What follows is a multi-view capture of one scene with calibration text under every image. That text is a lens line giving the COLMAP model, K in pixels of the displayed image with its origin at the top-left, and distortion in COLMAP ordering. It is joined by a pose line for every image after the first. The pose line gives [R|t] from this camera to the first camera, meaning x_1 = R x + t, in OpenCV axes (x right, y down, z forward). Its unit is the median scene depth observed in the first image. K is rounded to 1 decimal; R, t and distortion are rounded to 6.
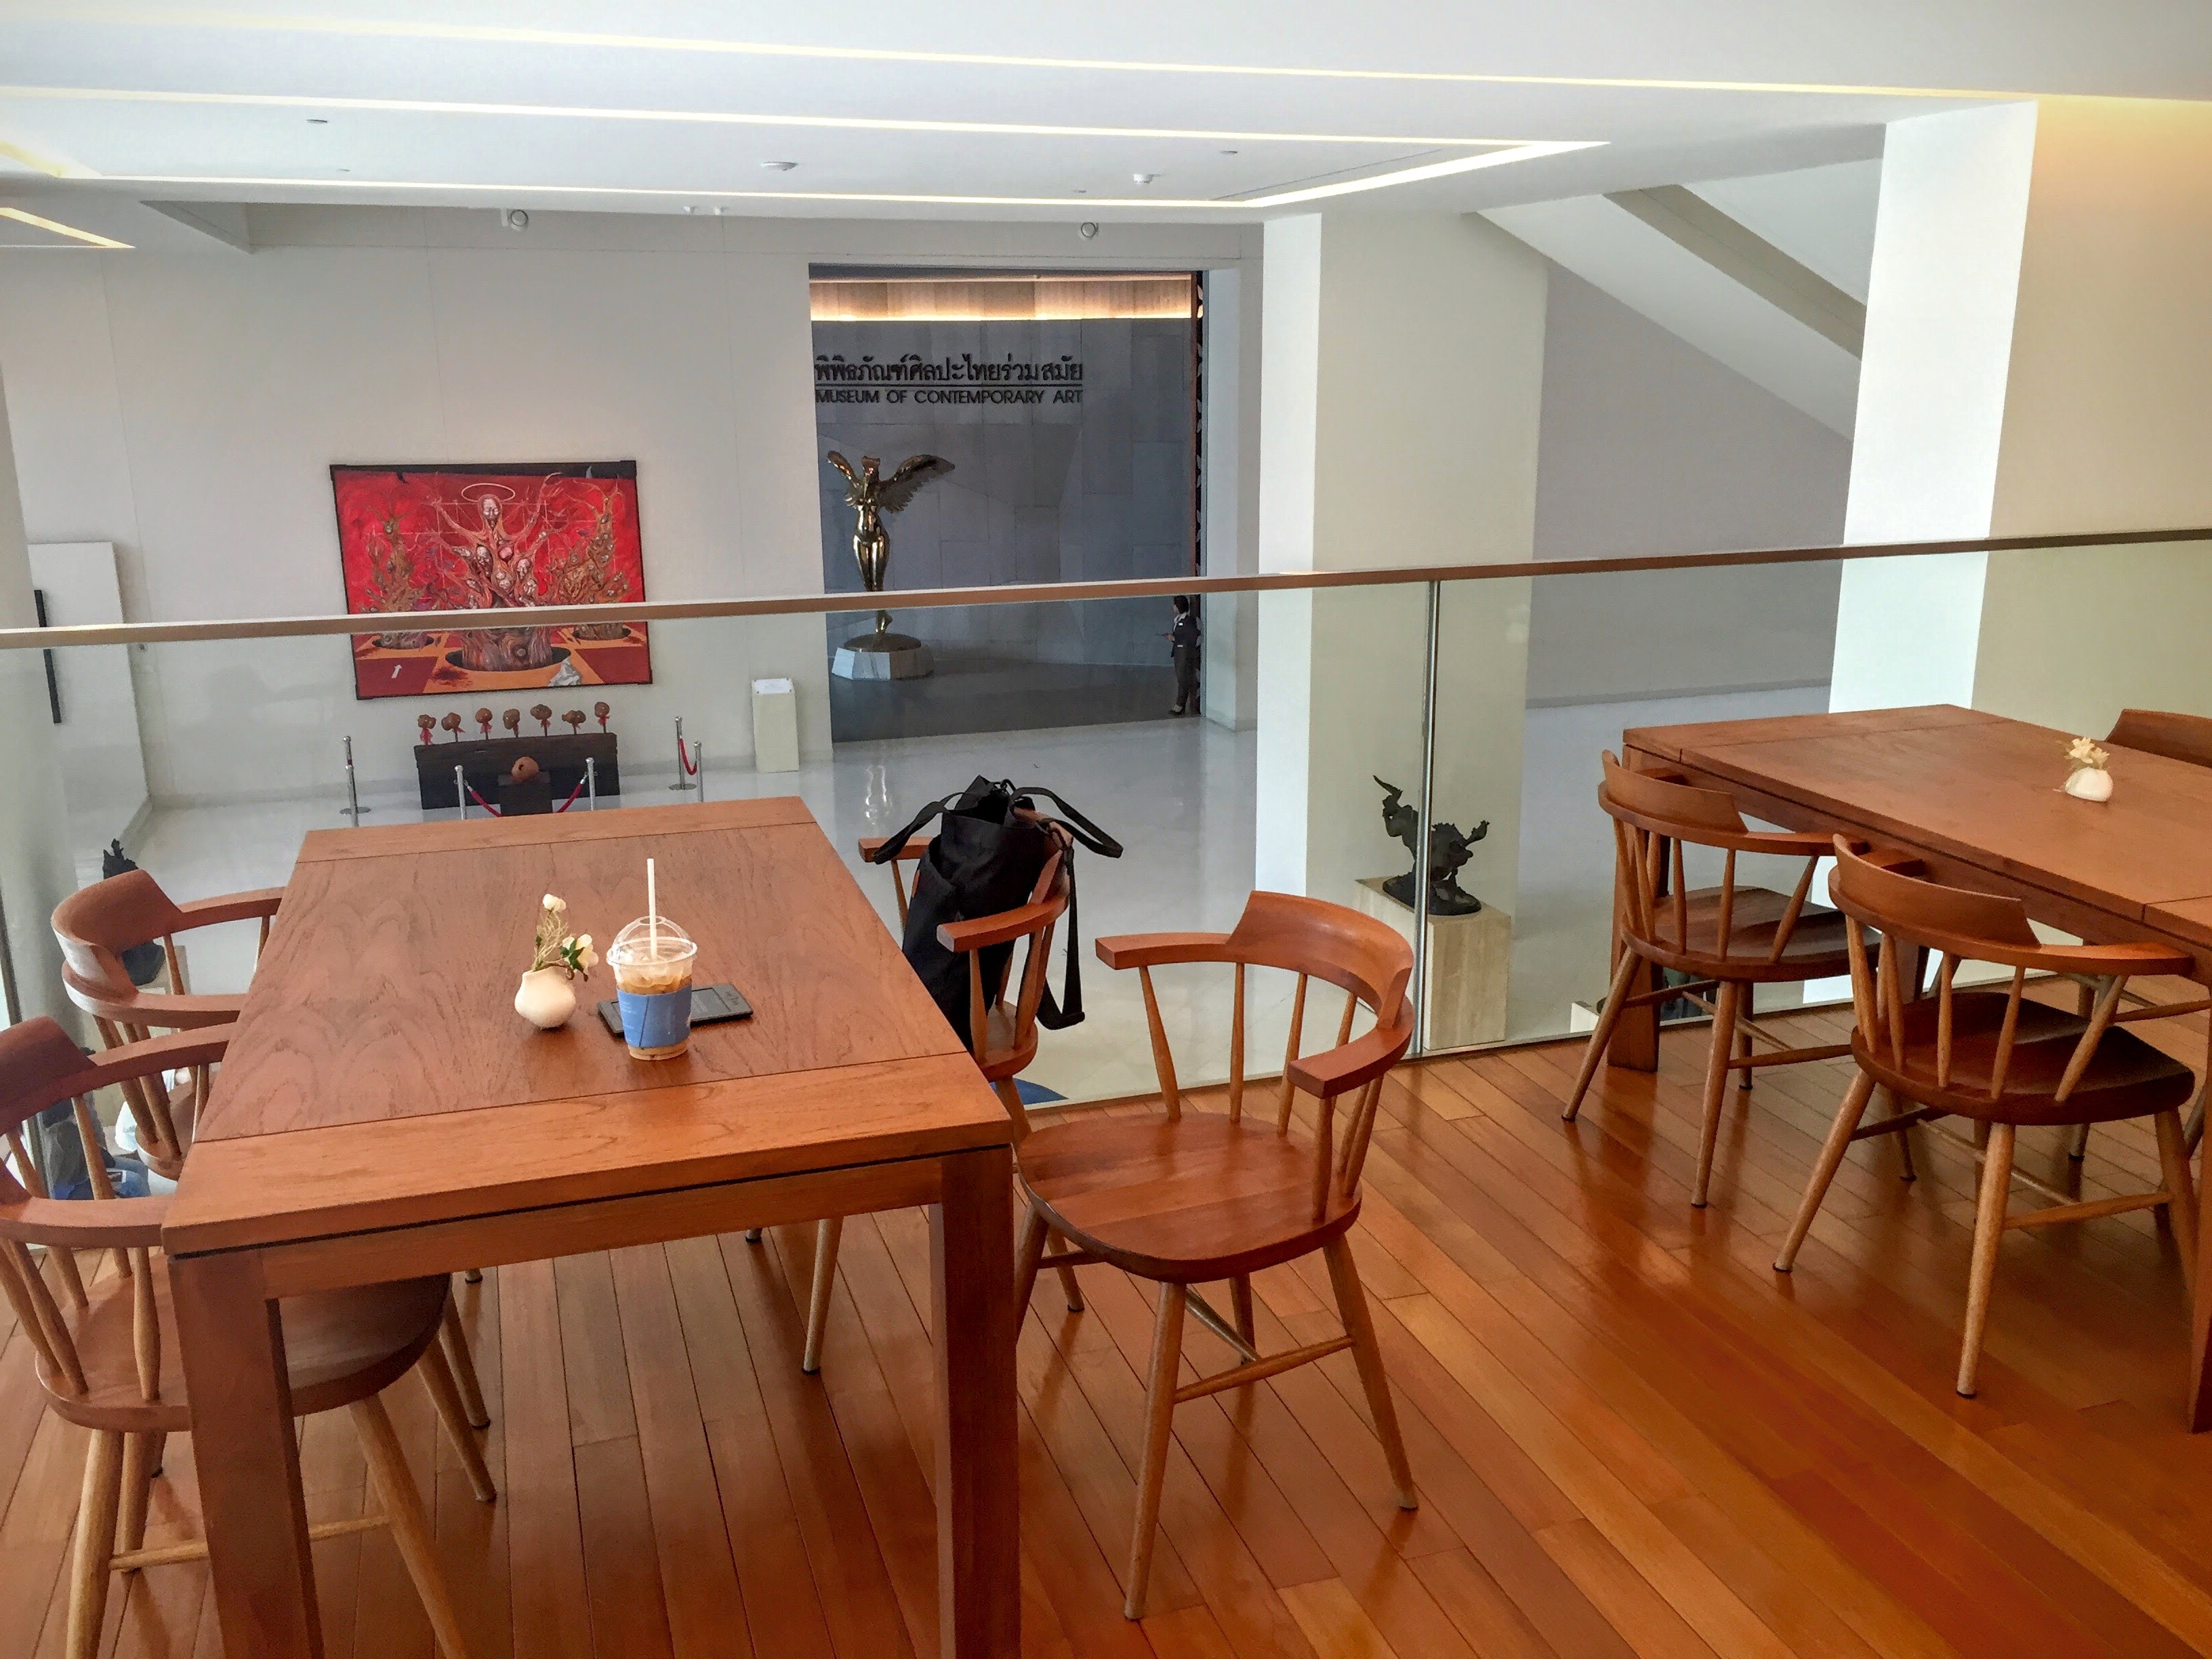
lens RADIAL K [[1885.3, 0, 1113.2], [0, 1885.3, 831.7], [0, 0, 1]] dist [0.078924, -0.071636]
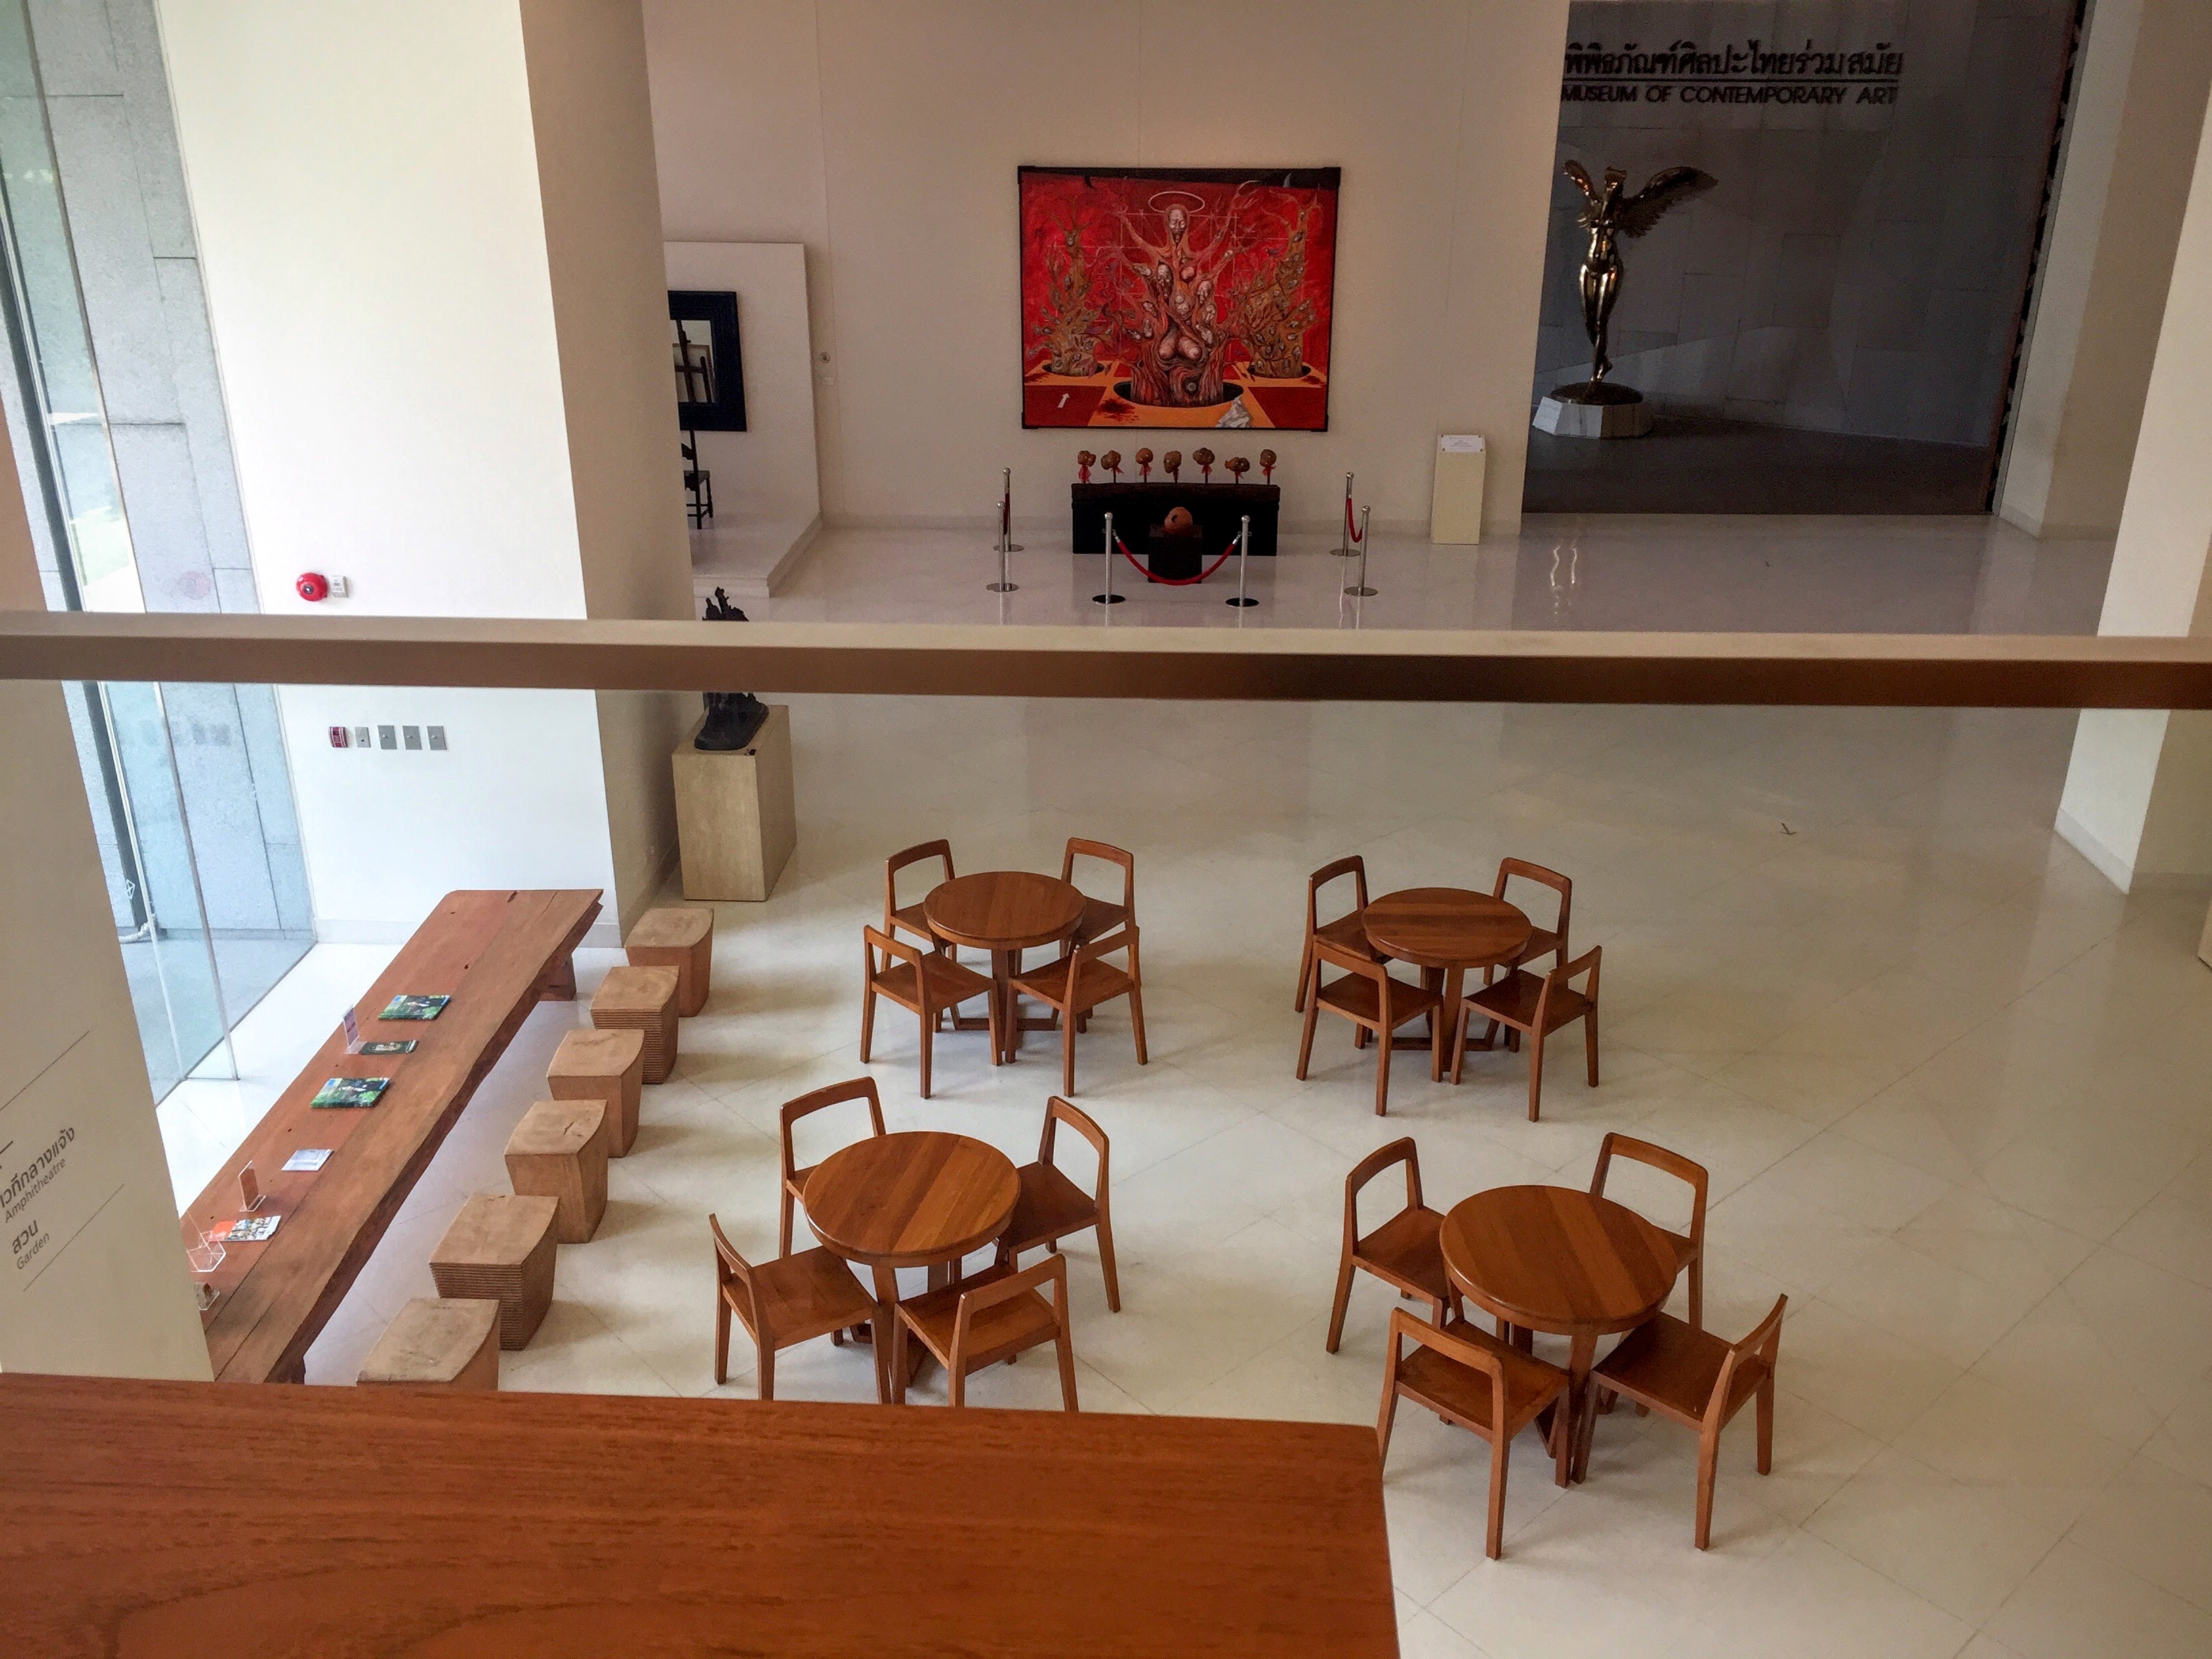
lens RADIAL K [[1885.3, 0, 1098.3], [0, 1885.3, 841.1], [0, 0, 1]] dist [0.078924, -0.071636]
pose [[0.930989, 0.148604, -0.333430, -0.018568], [-0.098759, 0.981861, 0.161850, -0.023082], [0.351434, -0.117751, 0.928778, 0.115911]]
